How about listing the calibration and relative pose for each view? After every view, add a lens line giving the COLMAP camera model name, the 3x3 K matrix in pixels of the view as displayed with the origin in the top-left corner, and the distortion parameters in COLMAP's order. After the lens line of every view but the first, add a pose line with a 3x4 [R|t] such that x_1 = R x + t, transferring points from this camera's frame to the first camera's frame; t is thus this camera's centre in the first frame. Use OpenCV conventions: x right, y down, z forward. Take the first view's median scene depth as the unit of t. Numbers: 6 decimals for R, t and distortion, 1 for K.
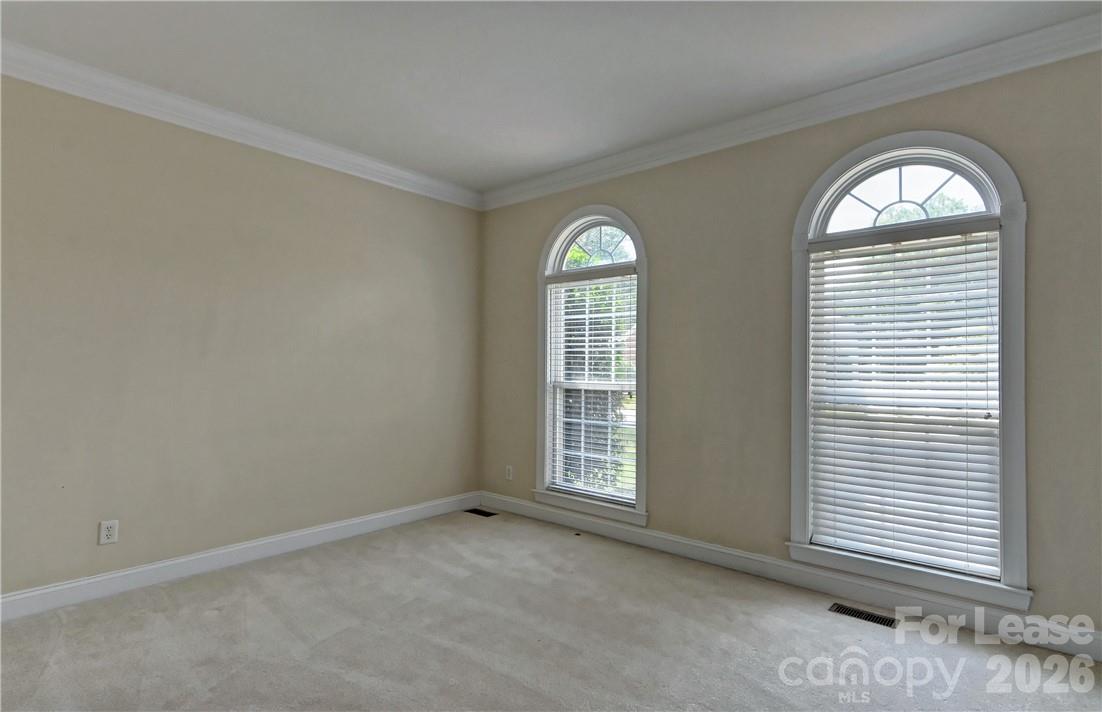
lens RADIAL K [[618.7, 0, 551.0], [0, 618.7, 356.0], [0, 0, 1]] dist [0.039409, -0.000200]
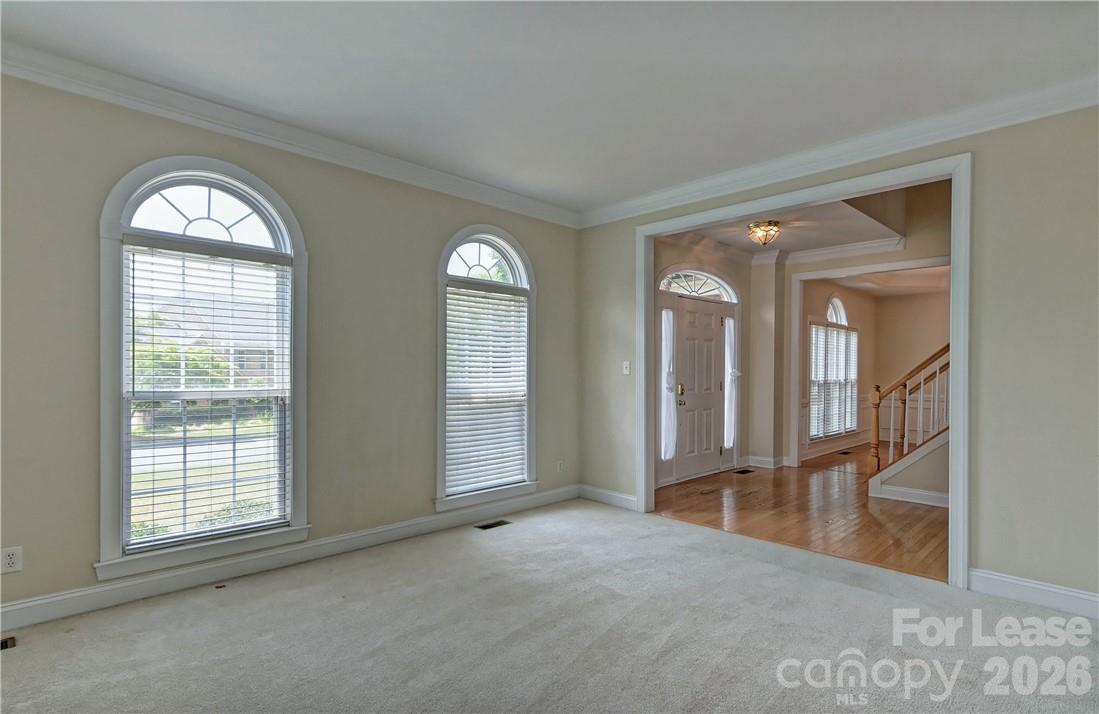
lens RADIAL K [[532.4, 0, 549.2], [0, 532.4, 371.1], [0, 0, 1]] dist [0.000619, 0.000300]
pose [[0.054956, -0.008218, 0.998455, -0.624361], [-0.020849, 0.999739, 0.009376, 0.004640], [-0.998271, -0.021333, 0.054770, 0.590861]]
